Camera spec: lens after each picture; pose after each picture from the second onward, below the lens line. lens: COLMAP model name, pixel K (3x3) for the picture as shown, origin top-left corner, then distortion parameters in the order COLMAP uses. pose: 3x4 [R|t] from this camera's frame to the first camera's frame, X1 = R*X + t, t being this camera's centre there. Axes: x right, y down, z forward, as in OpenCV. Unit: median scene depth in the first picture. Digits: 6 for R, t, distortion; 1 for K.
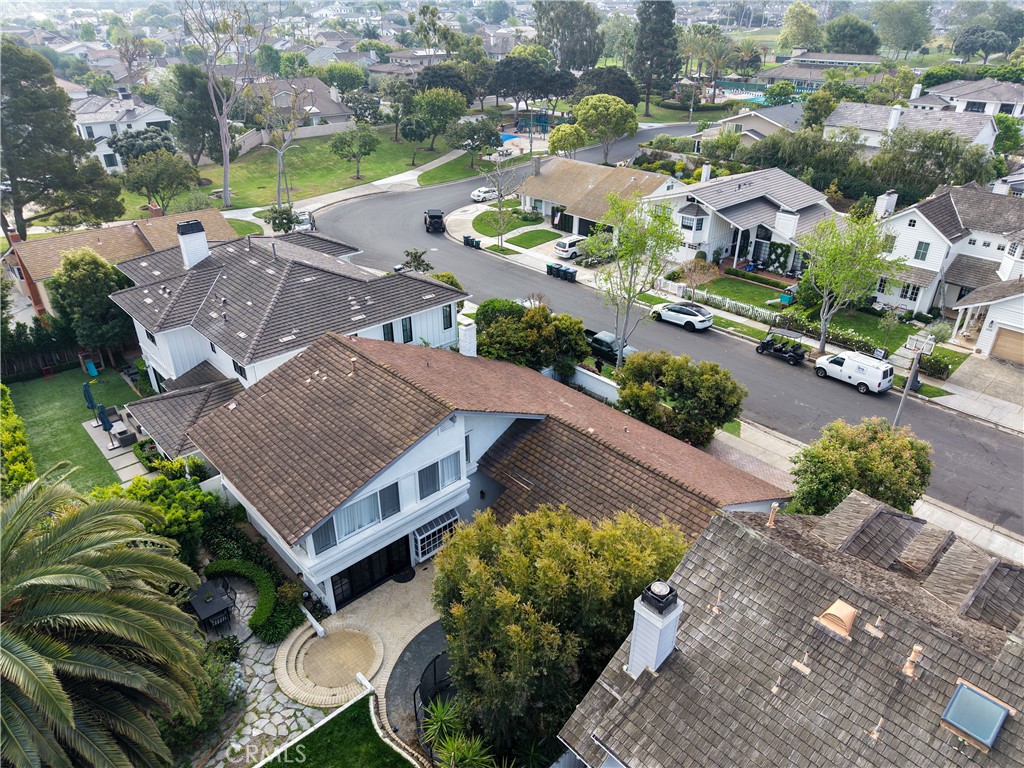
lens RADIAL K [[686.6, 0, 512.0], [0, 686.6, 384.0], [0, 0, 1]] dist [0.050500, -0.061905]
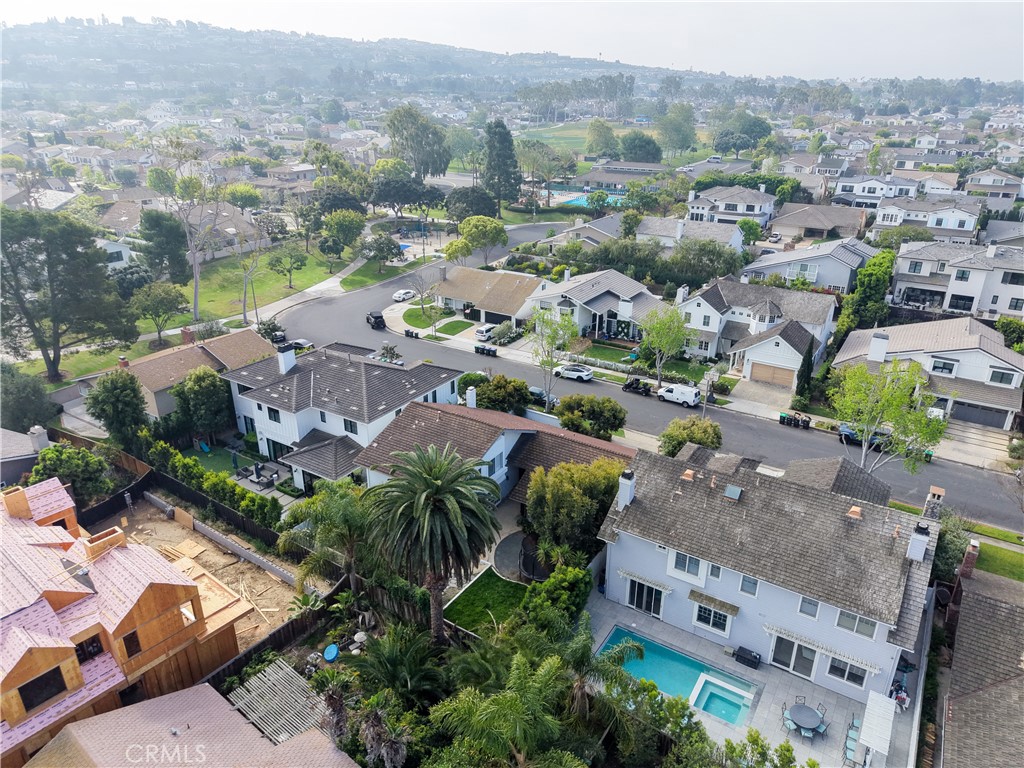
lens RADIAL K [[684.6, 0, 512.0], [0, 684.6, 384.0], [0, 0, 1]] dist [0.054451, -0.058328]
pose [[0.969029, -0.098561, 0.226427, -0.353281], [0.119432, 0.989584, -0.080376, 0.049690], [-0.216146, 0.104930, 0.970706, -0.687647]]
